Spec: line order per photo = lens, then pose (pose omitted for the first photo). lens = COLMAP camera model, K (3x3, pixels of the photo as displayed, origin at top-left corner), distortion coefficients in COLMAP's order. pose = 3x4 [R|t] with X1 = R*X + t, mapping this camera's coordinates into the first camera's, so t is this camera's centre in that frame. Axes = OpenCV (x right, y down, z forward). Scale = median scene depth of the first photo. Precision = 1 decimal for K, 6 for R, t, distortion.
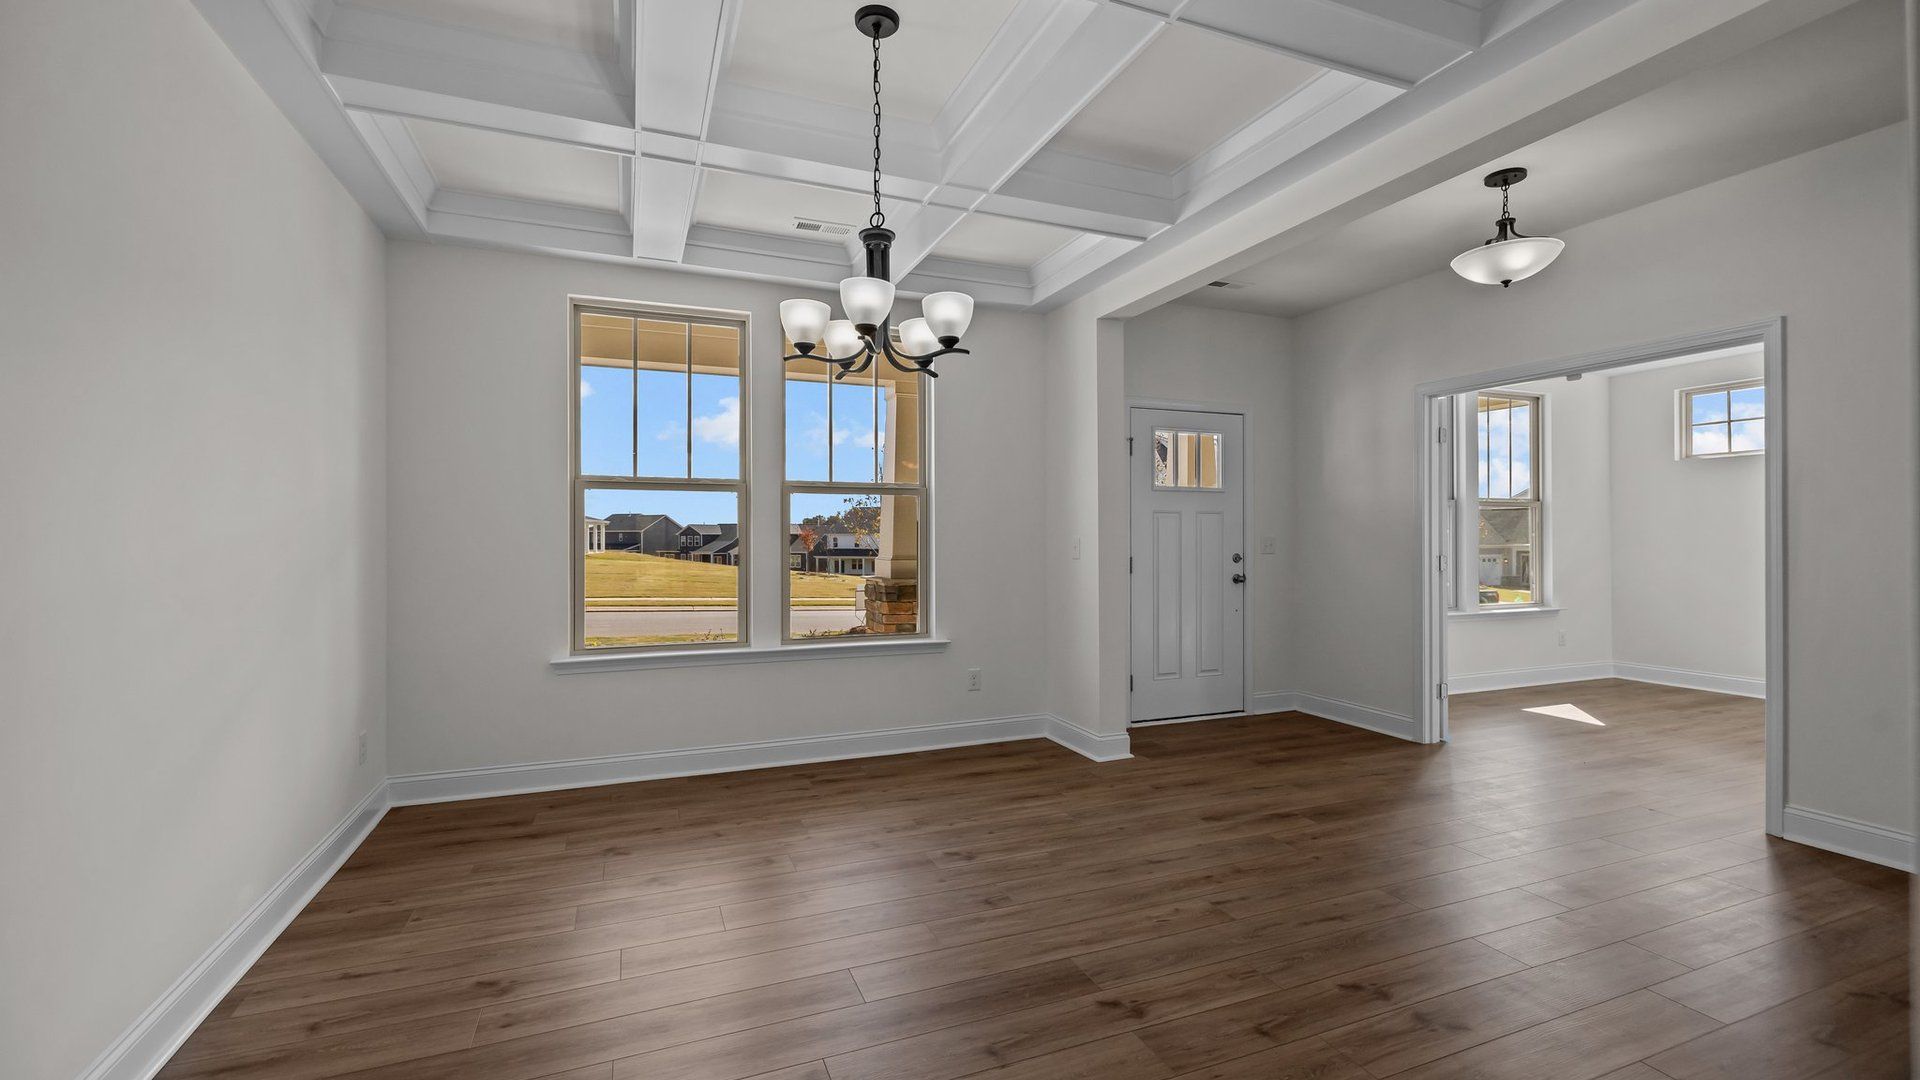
lens RADIAL K [[809.4, 0, 955.6], [0, 809.4, 533.2], [0, 0, 1]] dist [-0.001751, -0.000674]
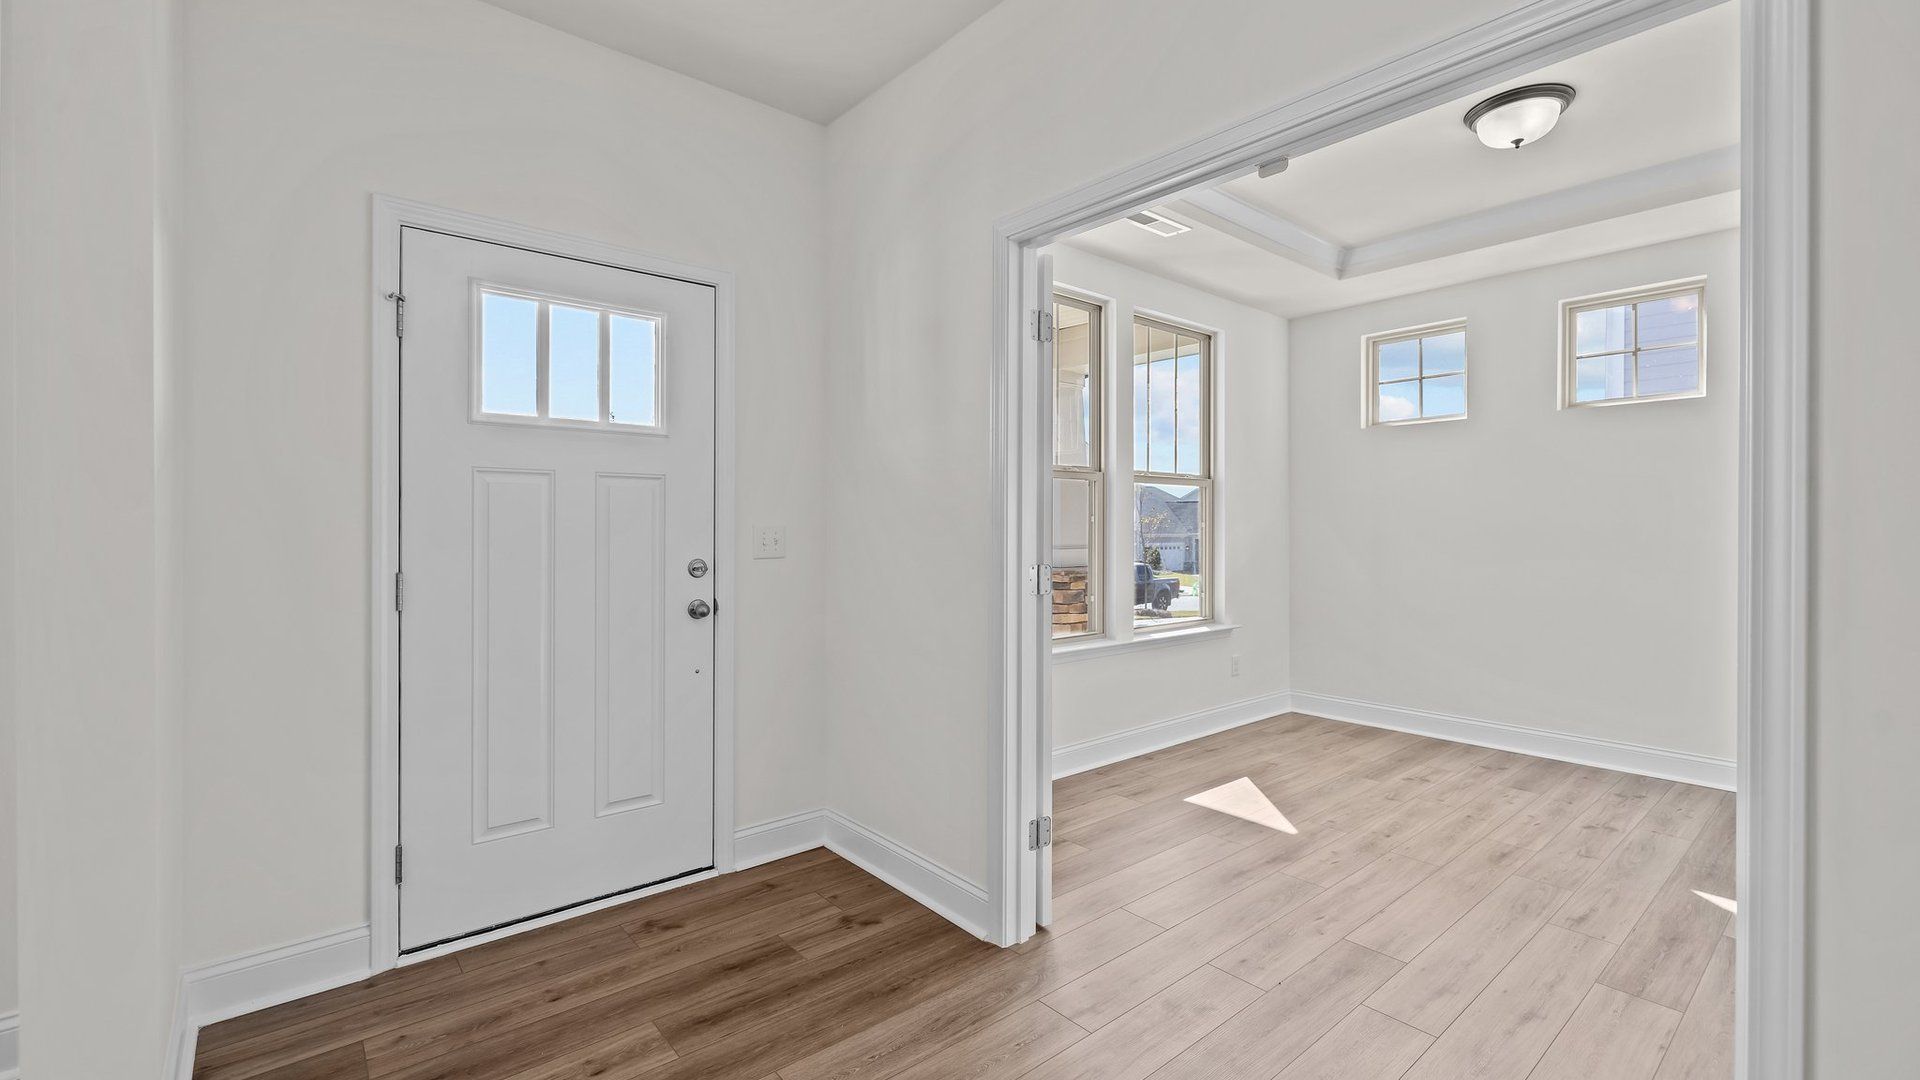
lens RADIAL K [[809.4, 0, 955.6], [0, 809.4, 533.2], [0, 0, 1]] dist [-0.001751, -0.000674]
pose [[0.949986, -0.000520, 0.312291, 0.425642], [-0.003279, 0.999927, 0.011640, 0.003096], [-0.312274, -0.012082, 0.949915, 0.582741]]
